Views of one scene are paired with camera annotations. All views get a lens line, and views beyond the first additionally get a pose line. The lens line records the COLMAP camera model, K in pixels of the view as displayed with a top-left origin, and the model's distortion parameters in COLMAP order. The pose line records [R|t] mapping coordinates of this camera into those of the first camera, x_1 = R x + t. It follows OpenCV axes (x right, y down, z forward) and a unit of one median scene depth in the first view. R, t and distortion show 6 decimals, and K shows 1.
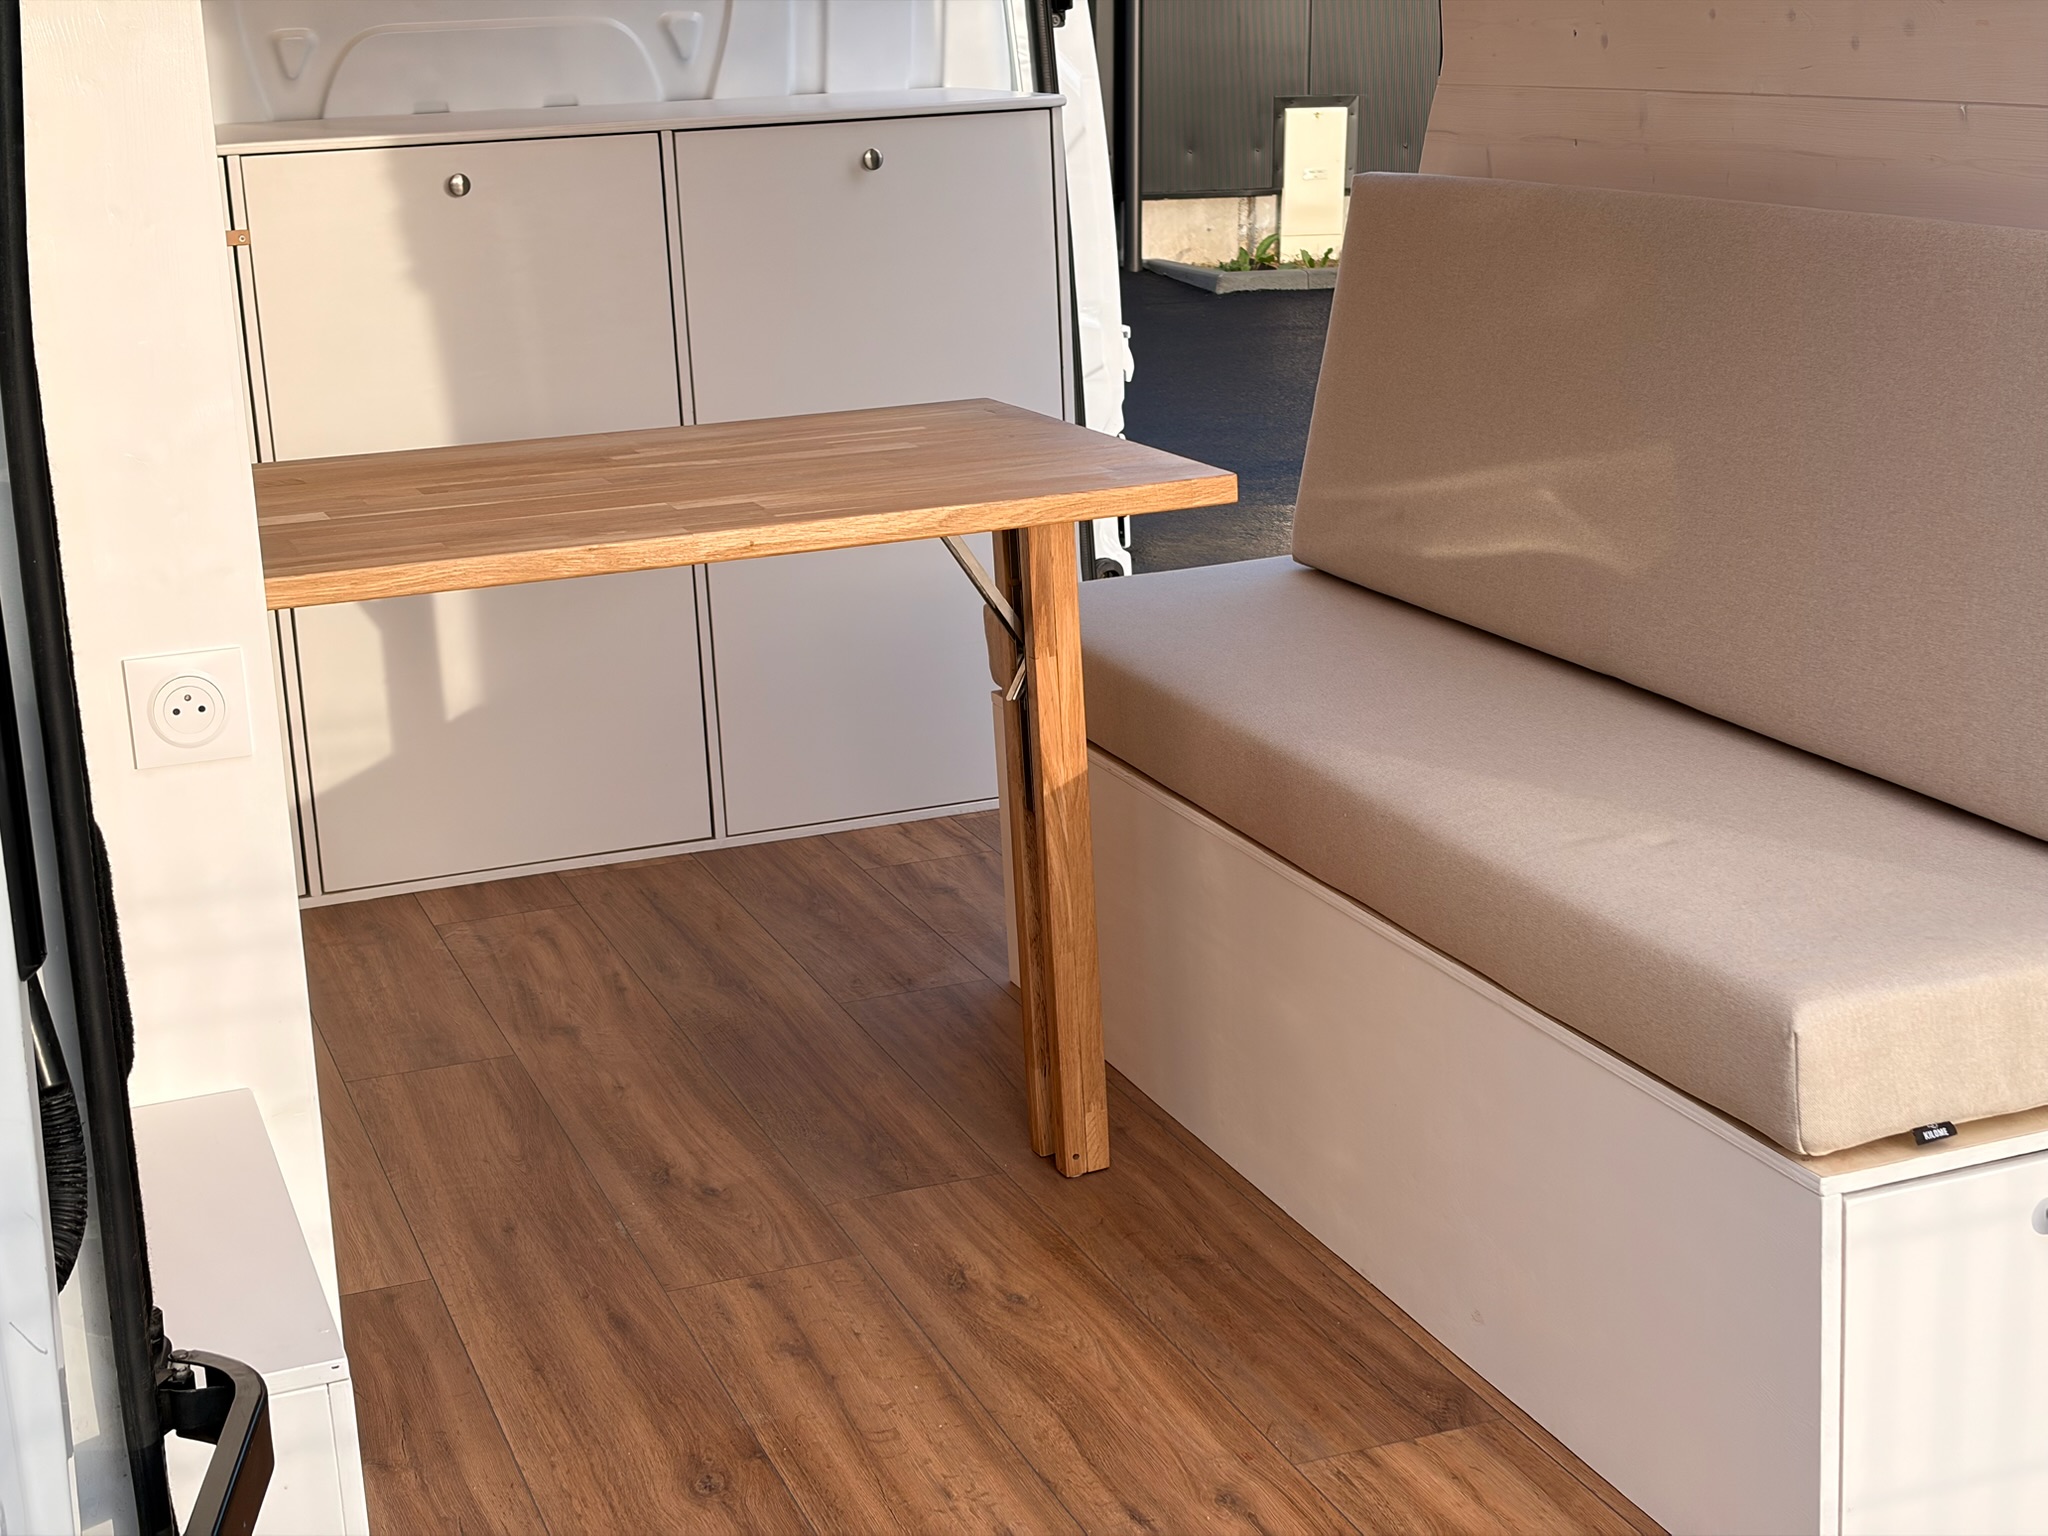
lens RADIAL K [[3084.0, 0, 1045.3], [0, 3084.0, 765.9], [0, 0, 1]] dist [0.107573, -0.280723]
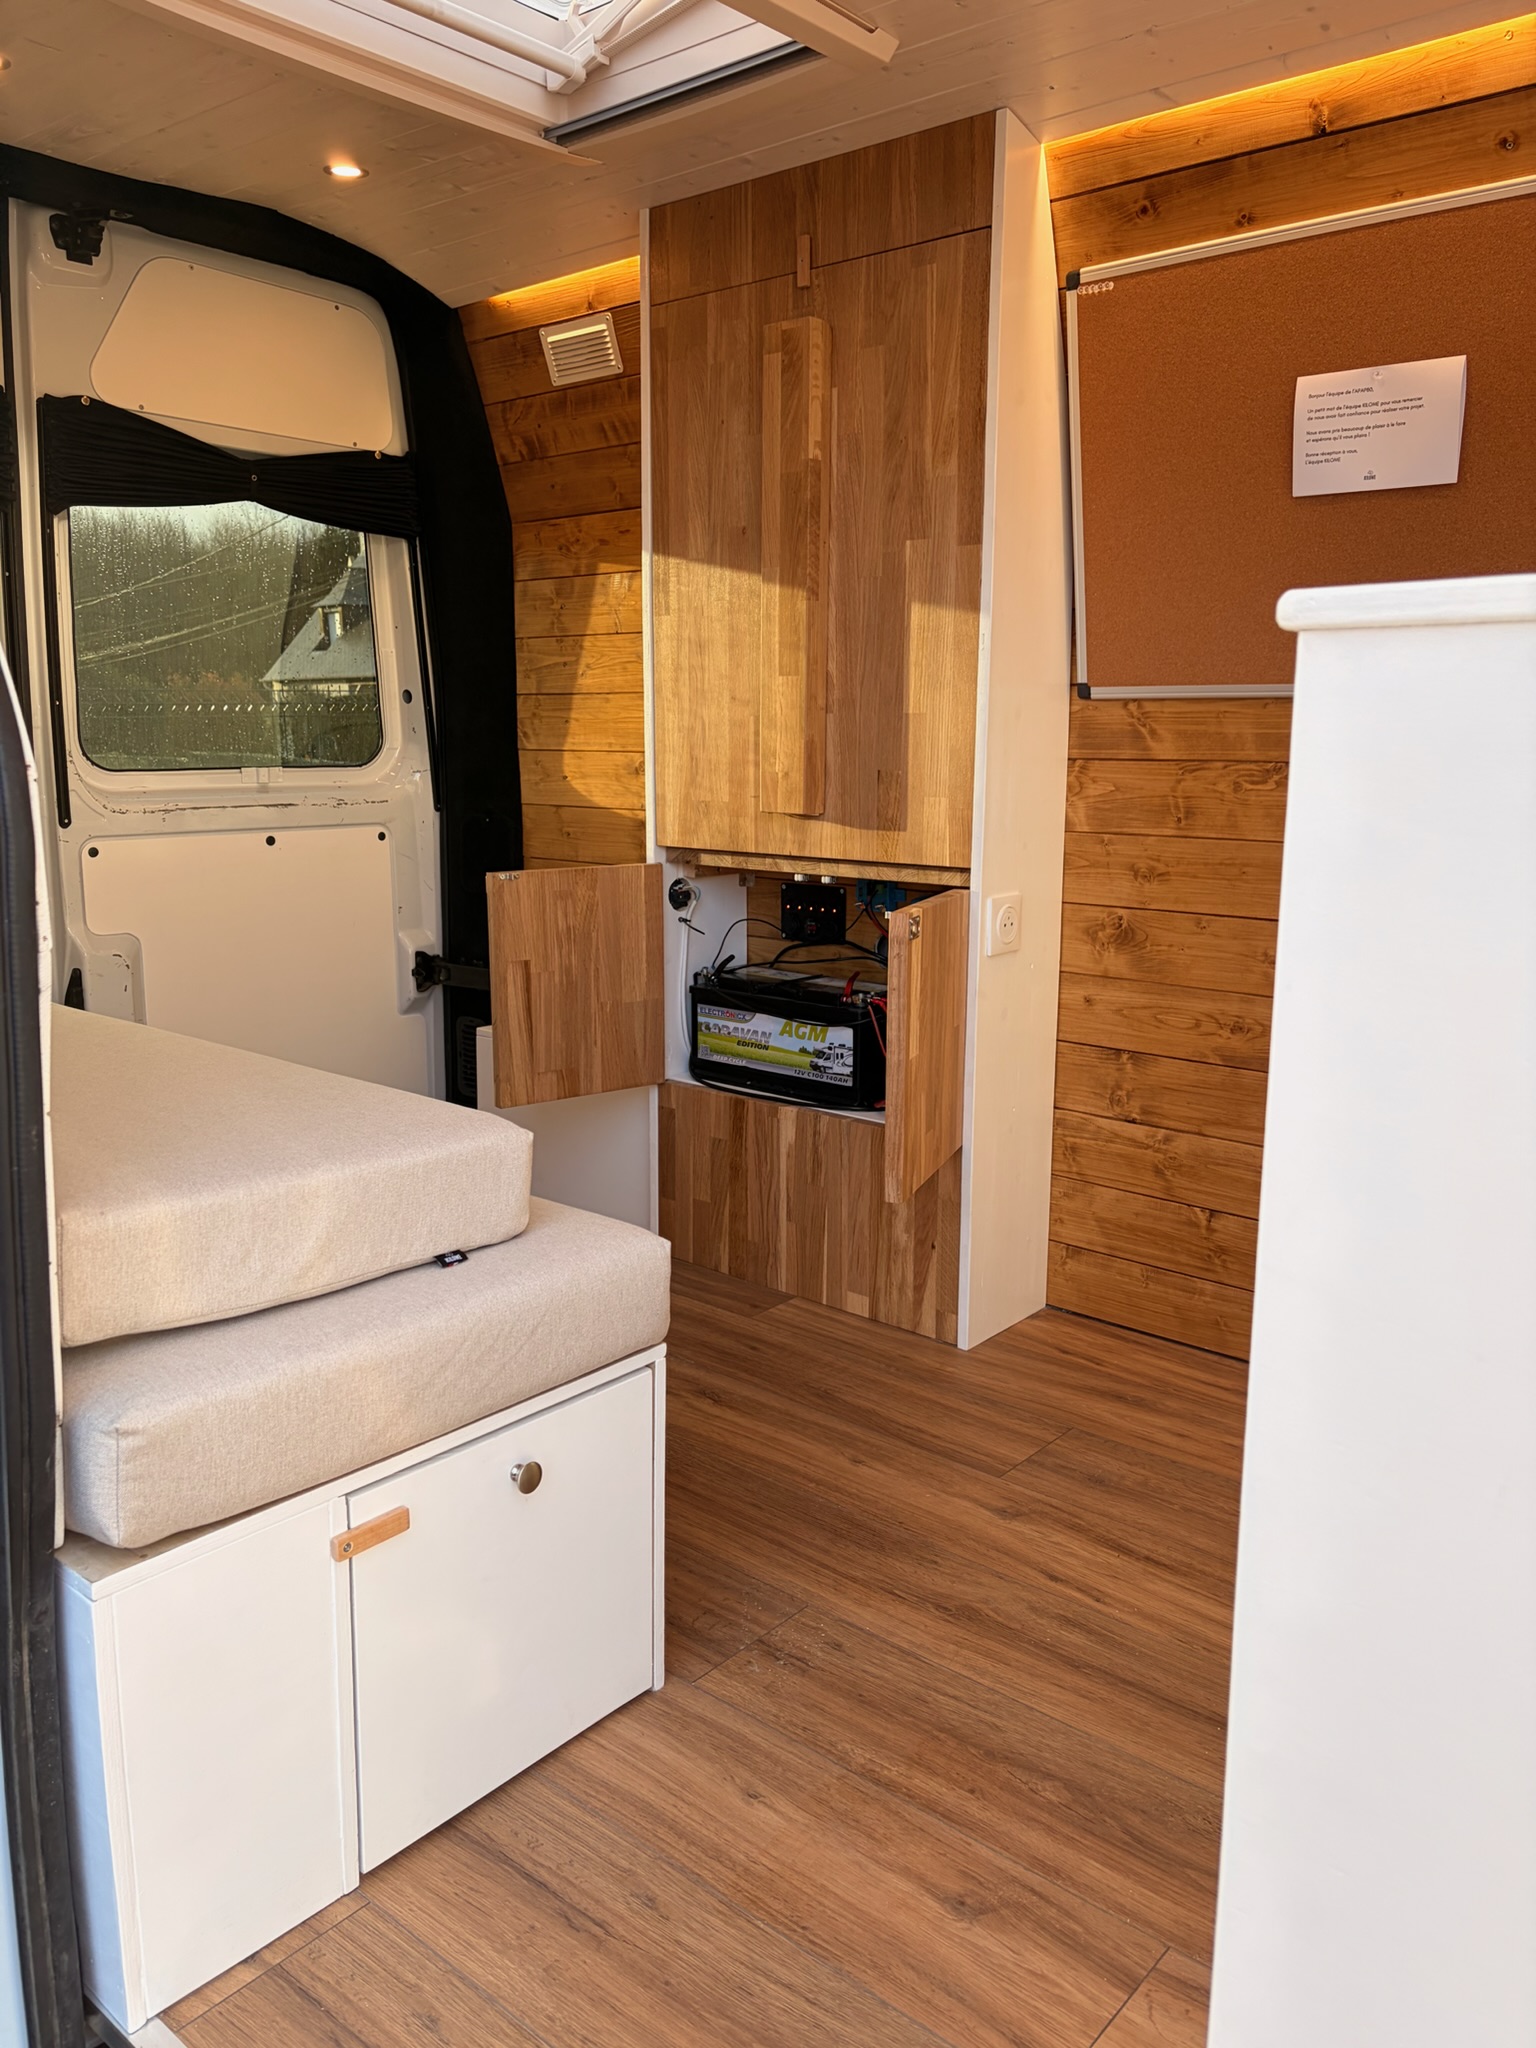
lens RADIAL K [[1540.1, 0, 758.4], [0, 1540.1, 1015.1], [0, 0, 1]] dist [0.051475, -0.068835]
pose [[-0.875943, 0.128025, -0.465116, 0.166585], [-0.087892, 0.905654, 0.414809, -0.326066], [0.474340, 0.404229, -0.782049, 1.528057]]
